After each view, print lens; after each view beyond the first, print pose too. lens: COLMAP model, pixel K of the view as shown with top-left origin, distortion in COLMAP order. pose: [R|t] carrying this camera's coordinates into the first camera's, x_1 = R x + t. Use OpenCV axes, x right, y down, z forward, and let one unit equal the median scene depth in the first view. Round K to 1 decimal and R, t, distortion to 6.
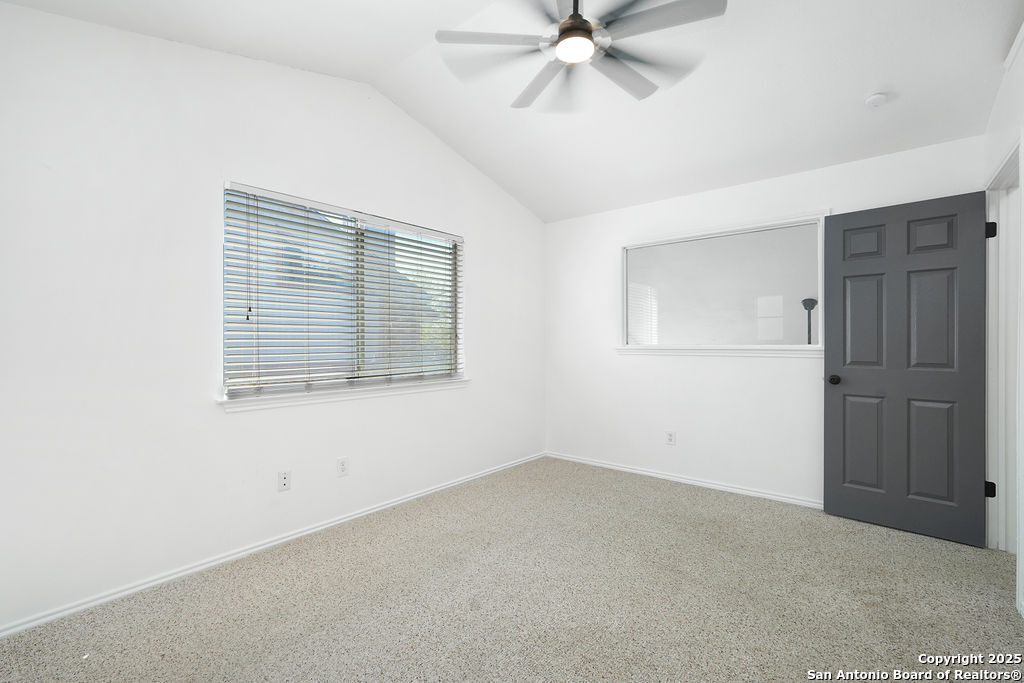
lens RADIAL K [[447.2, 0, 510.4], [0, 447.2, 340.0], [0, 0, 1]] dist [-0.000258, 0.001485]
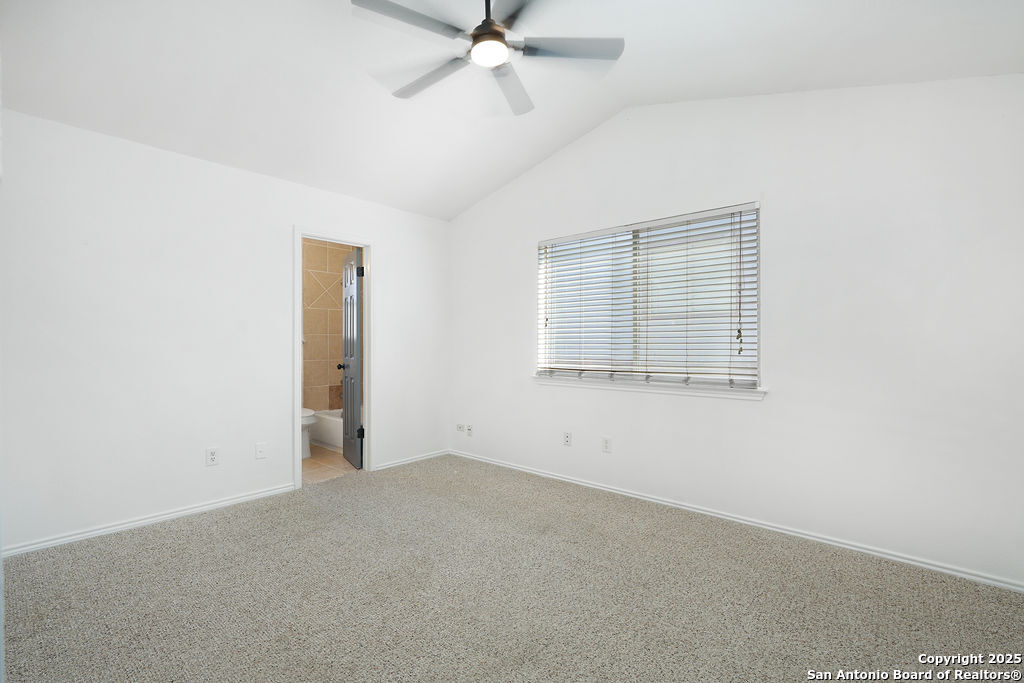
lens RADIAL K [[447.2, 0, 509.3], [0, 447.2, 343.2], [0, 0, 1]] dist [-0.000258, 0.001485]
pose [[-0.012765, -0.000107, -0.999919, 0.861638], [0.002102, 0.999998, -0.000134, 0.013294], [0.999916, -0.002103, -0.012765, 0.791555]]
